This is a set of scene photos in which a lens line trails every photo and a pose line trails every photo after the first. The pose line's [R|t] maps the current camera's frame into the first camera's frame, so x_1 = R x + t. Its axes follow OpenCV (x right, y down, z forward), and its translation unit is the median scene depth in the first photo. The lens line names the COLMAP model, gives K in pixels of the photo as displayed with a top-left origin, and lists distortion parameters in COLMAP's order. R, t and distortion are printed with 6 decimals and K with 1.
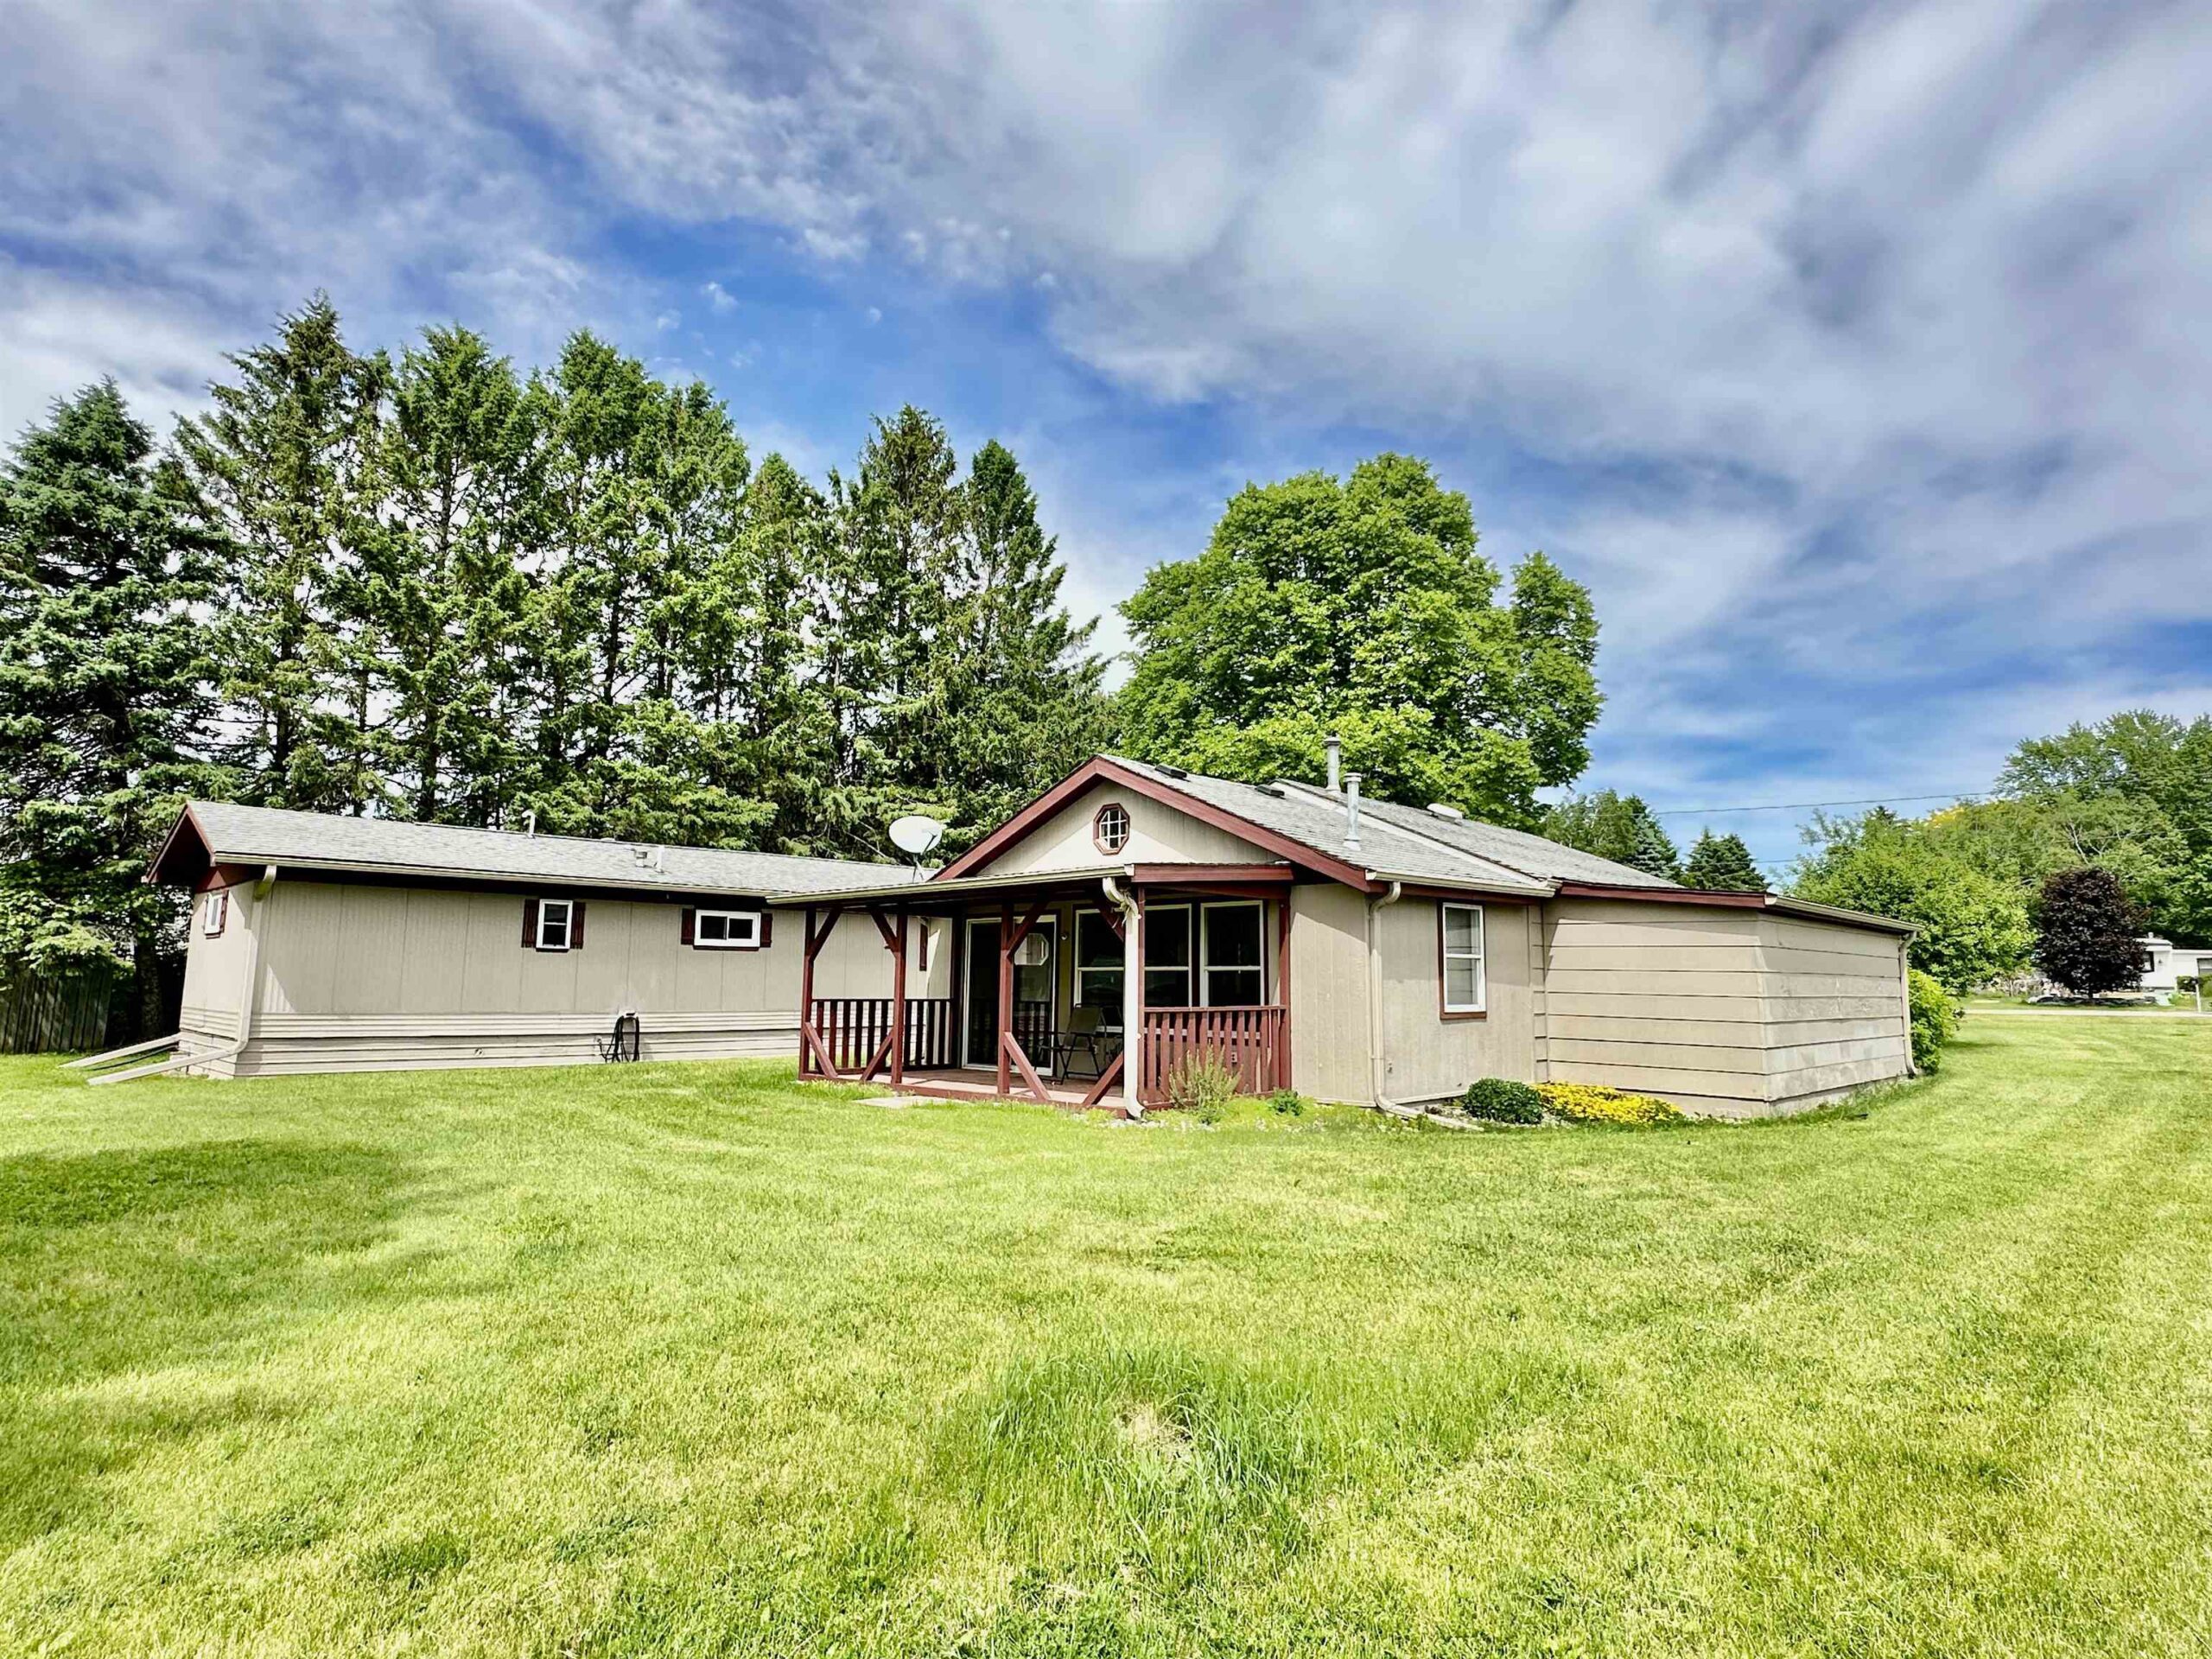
lens RADIAL K [[1240.2, 0, 1202.9], [0, 1240.2, 850.8], [0, 0, 1]] dist [0.006955, 0.002660]
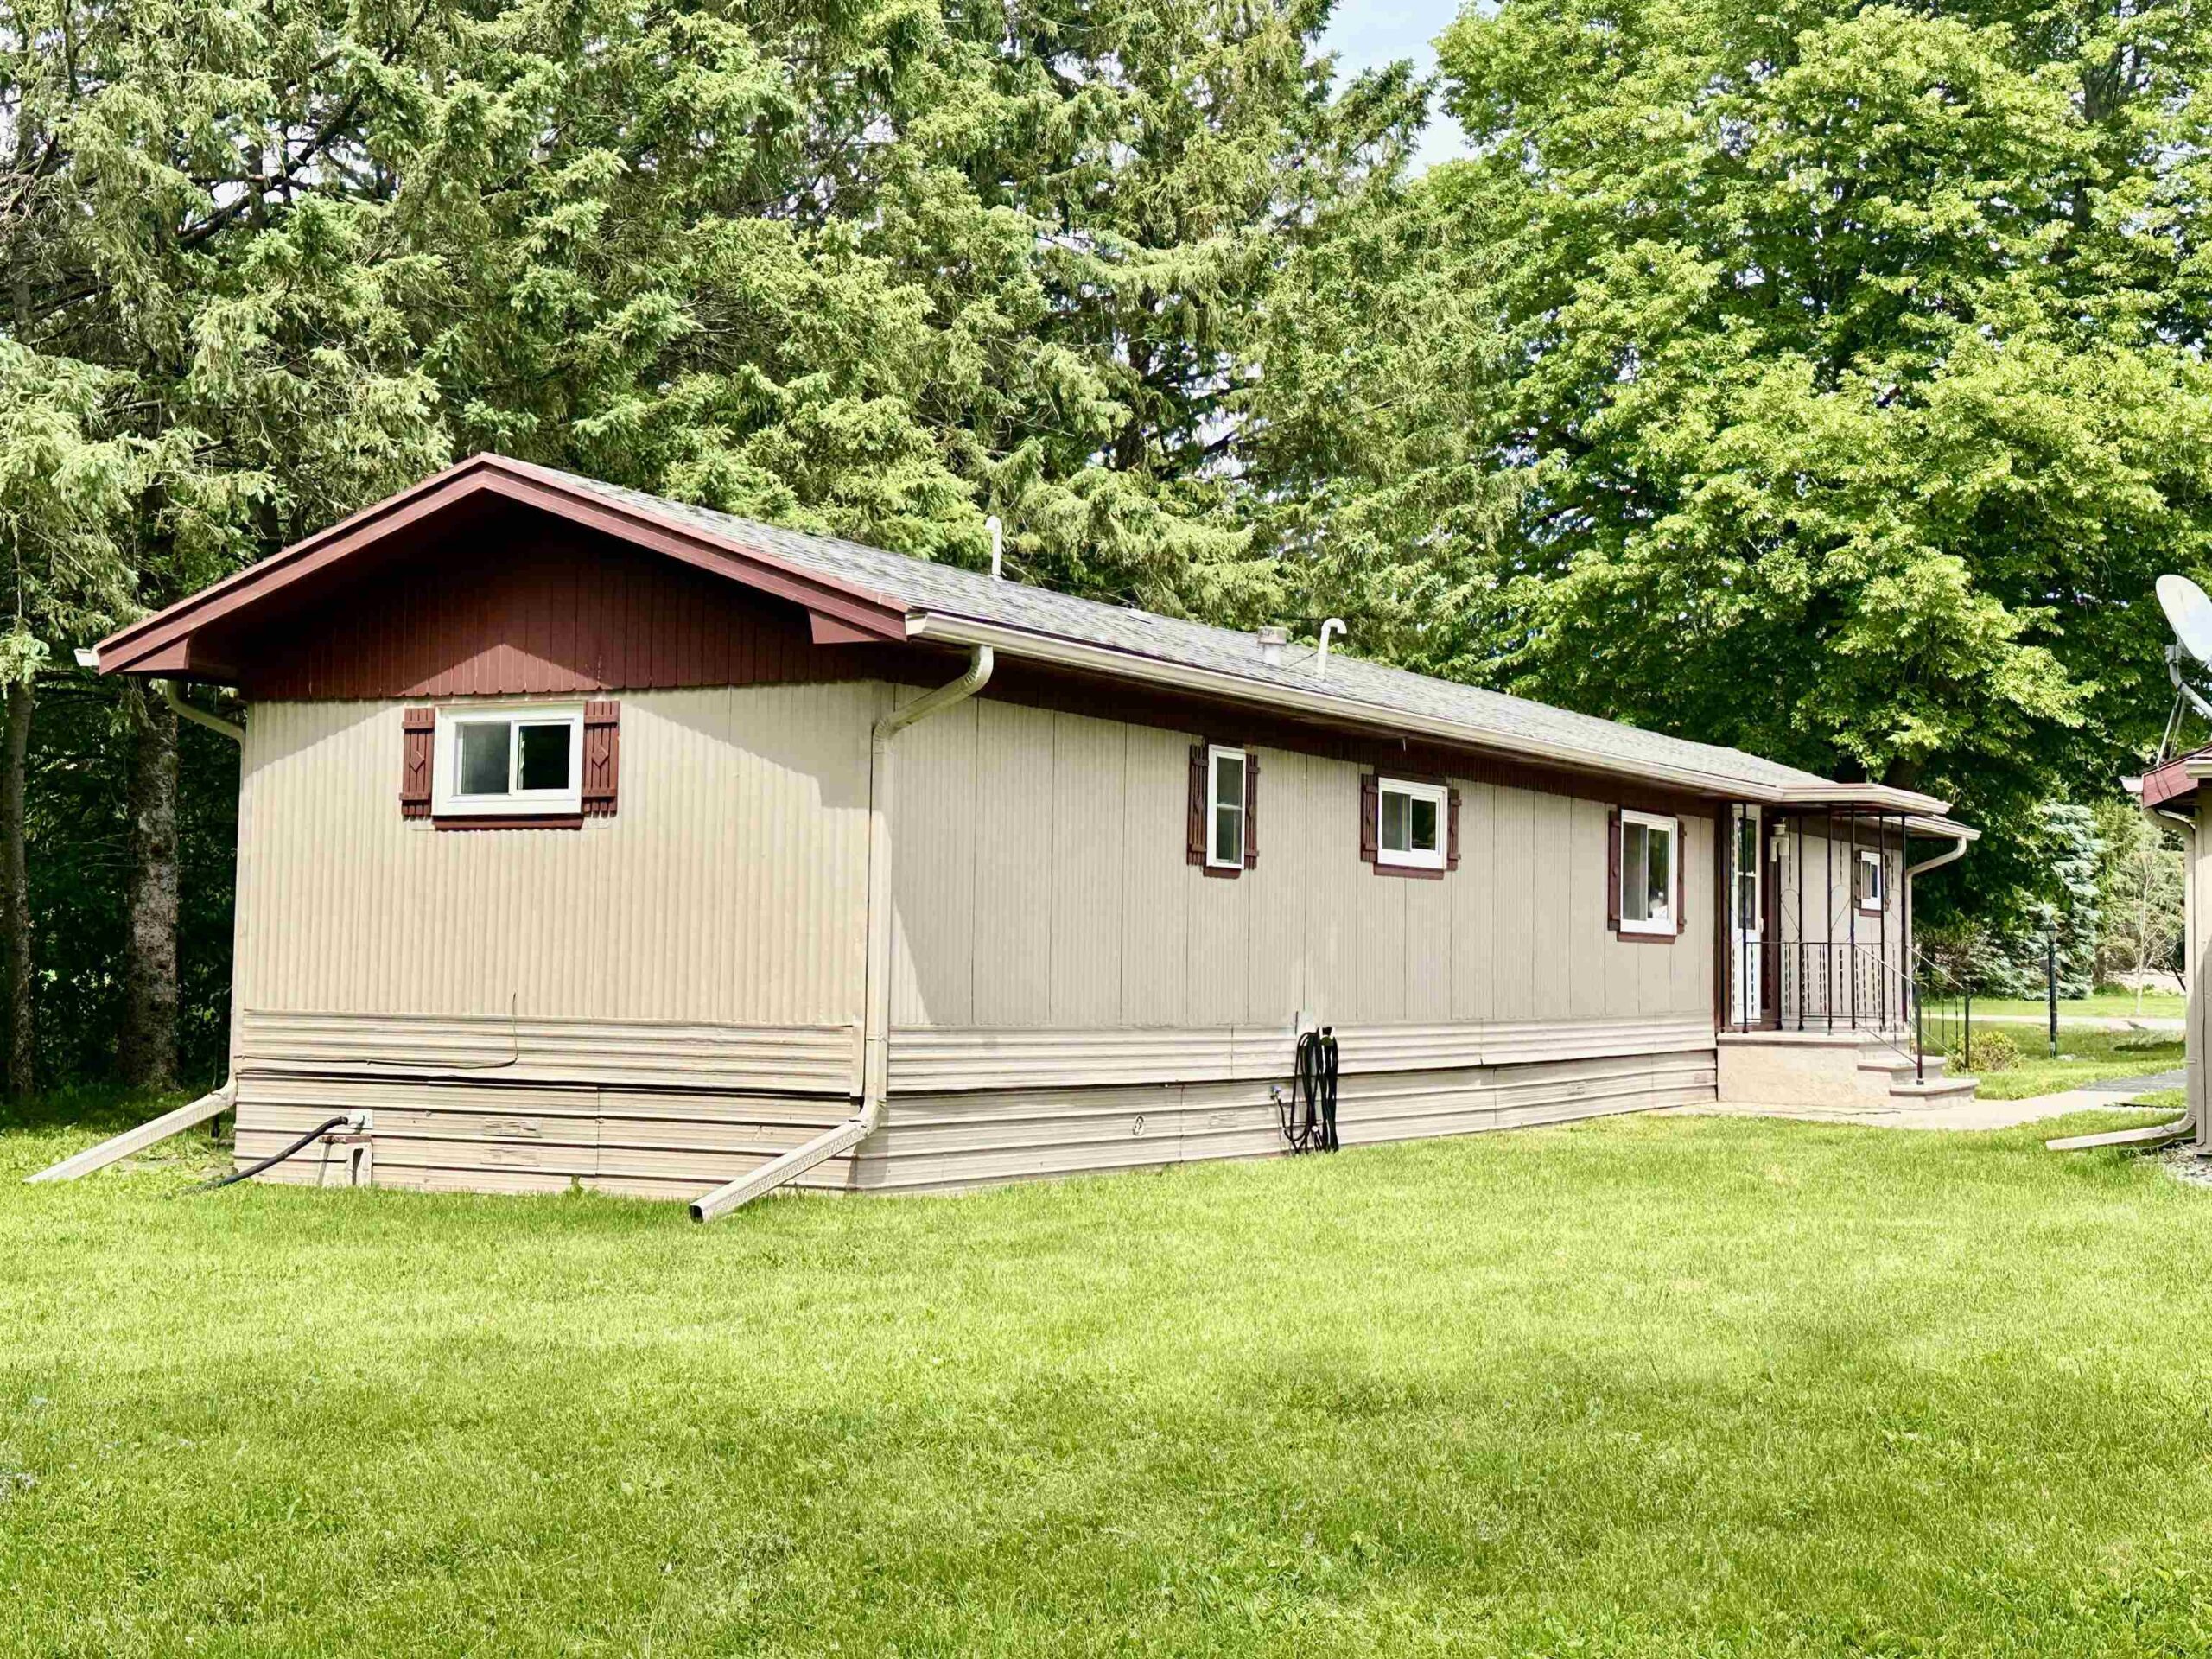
lens RADIAL K [[3049.0, 0, 1150.4], [0, 3049.0, 884.0], [0, 0, 1]] dist [0.118524, 0.000000]
pose [[0.957211, 0.011506, 0.289162, -0.510164], [-0.034826, 0.996528, 0.075631, 0.006079], [-0.287288, -0.082465, 0.954288, 0.040263]]
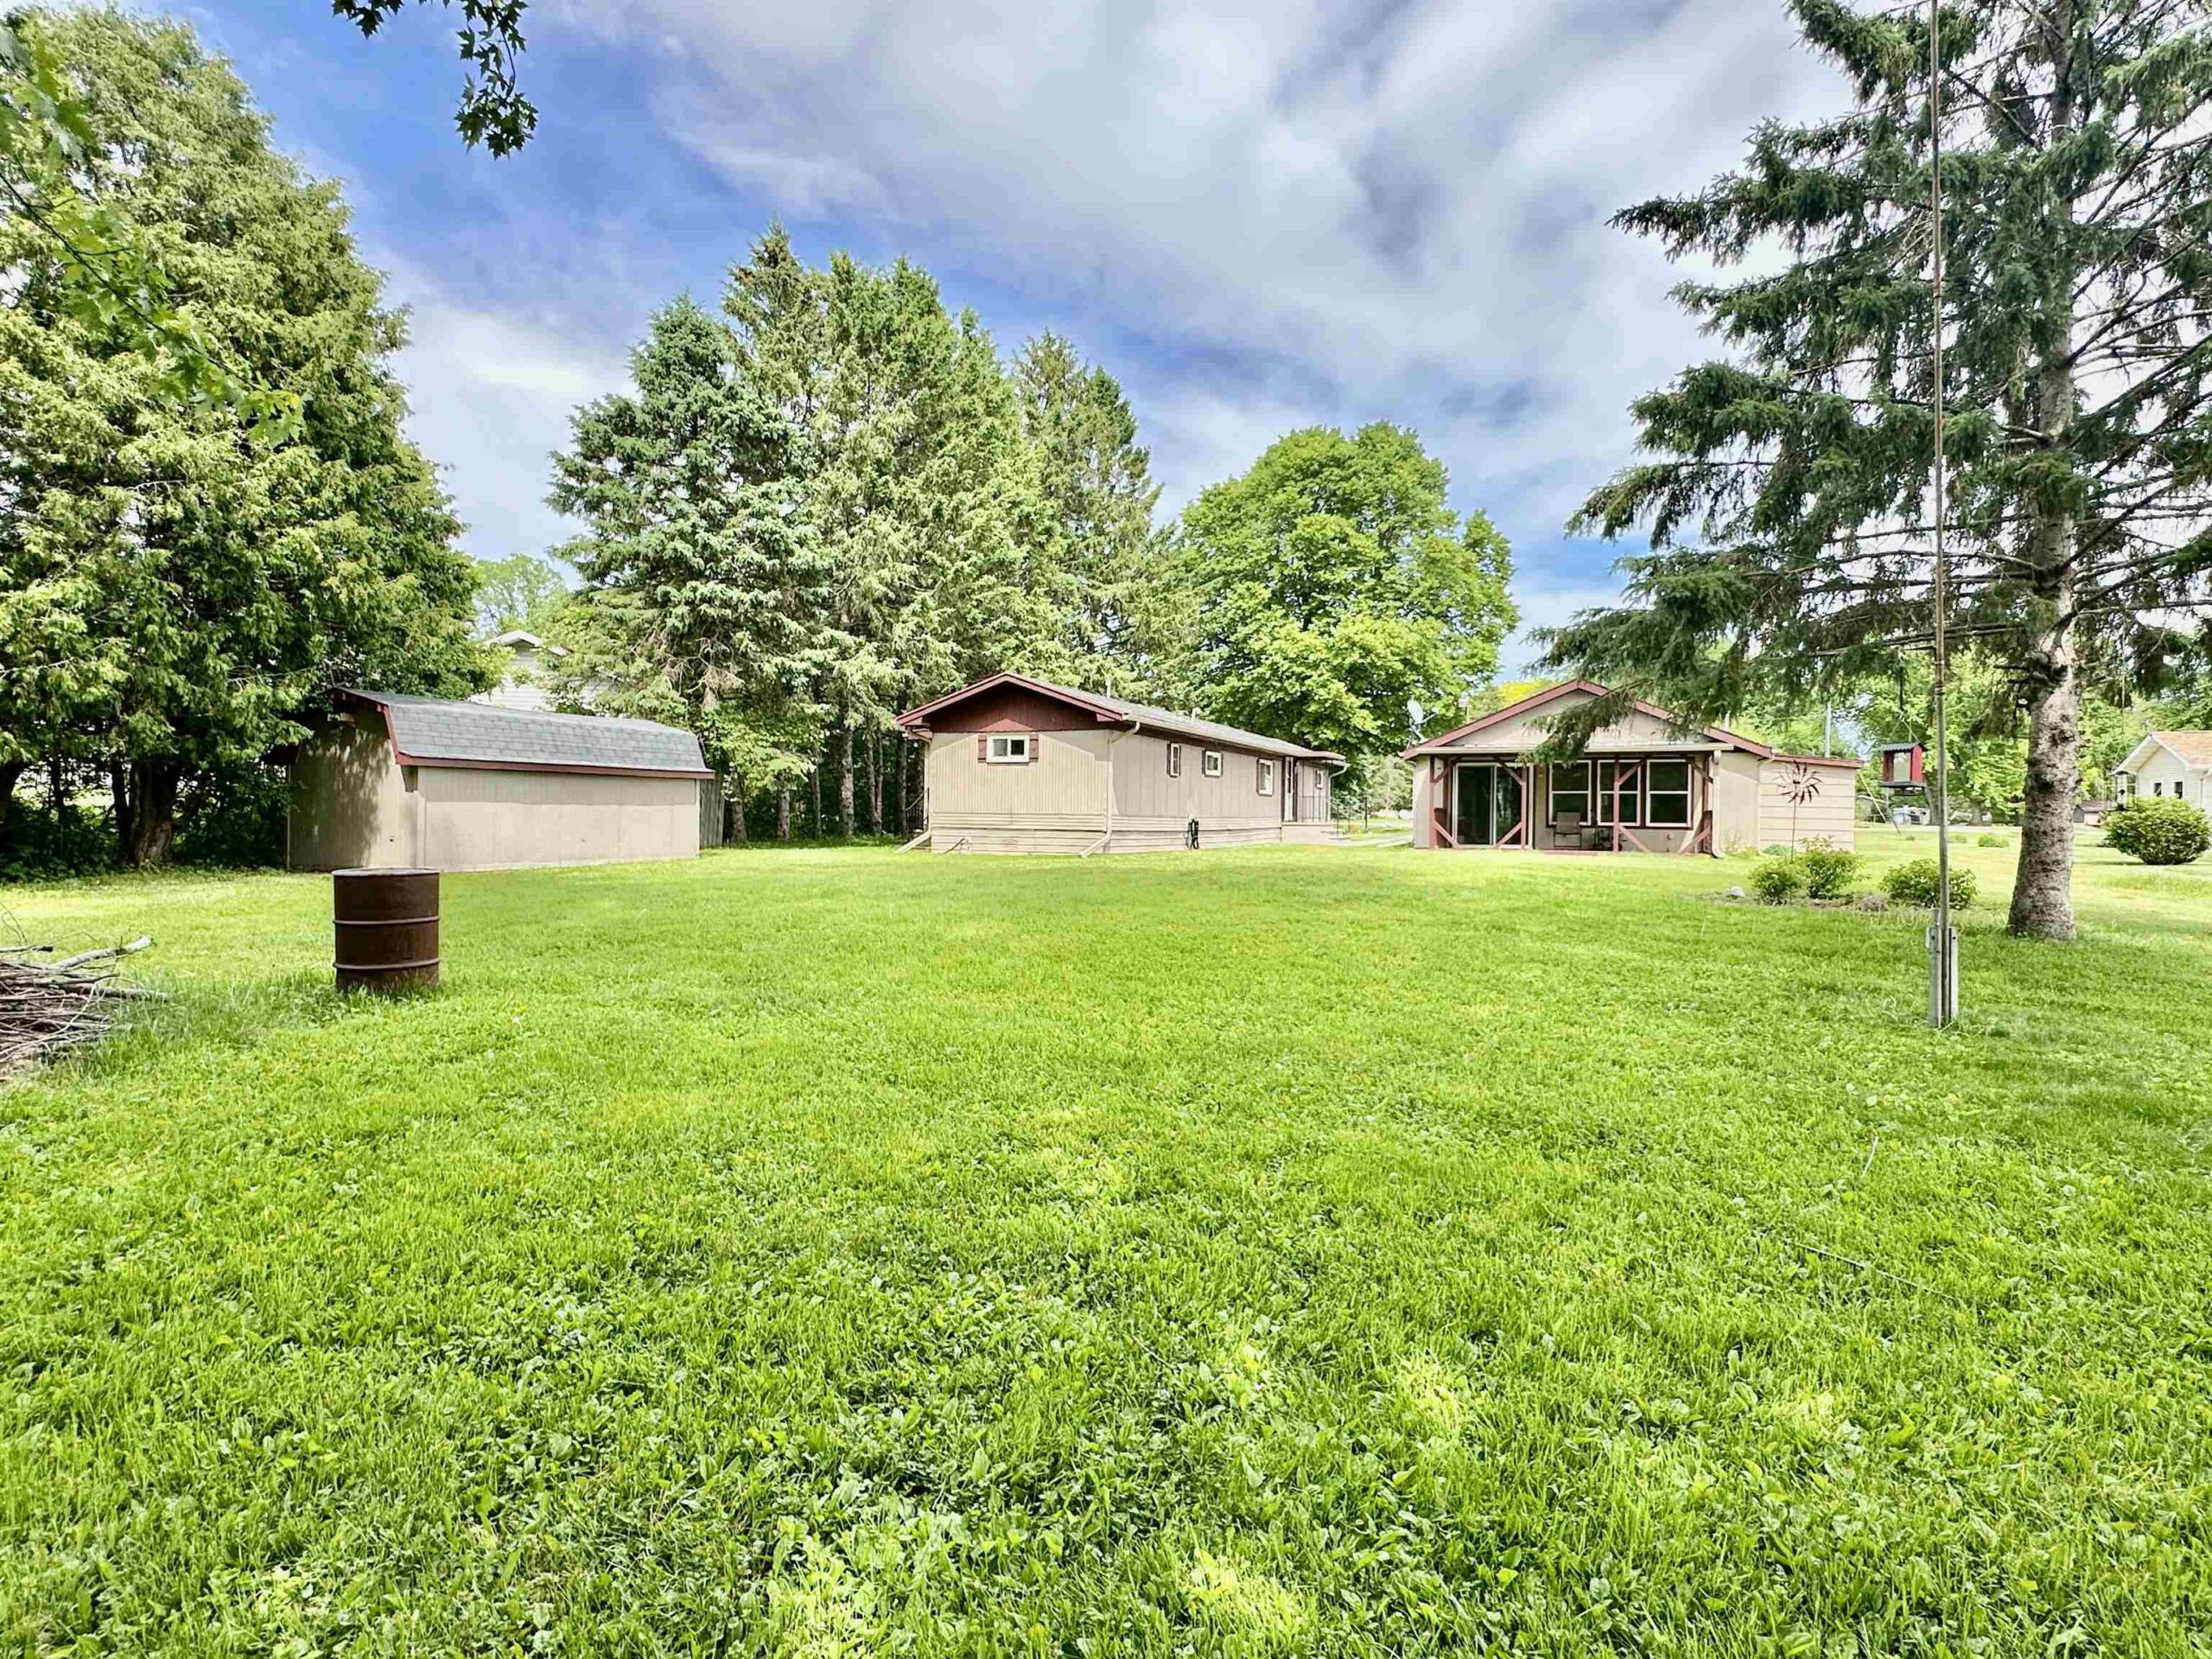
lens RADIAL K [[1240.2, 0, 1085.8], [0, 1240.2, 883.2], [0, 0, 1]] dist [0.006955, 0.002660]
pose [[0.930236, -0.018086, 0.366515, -0.738644], [-0.041285, 0.987285, 0.153503, -0.013842], [-0.364632, -0.157926, 0.917662, -0.254220]]
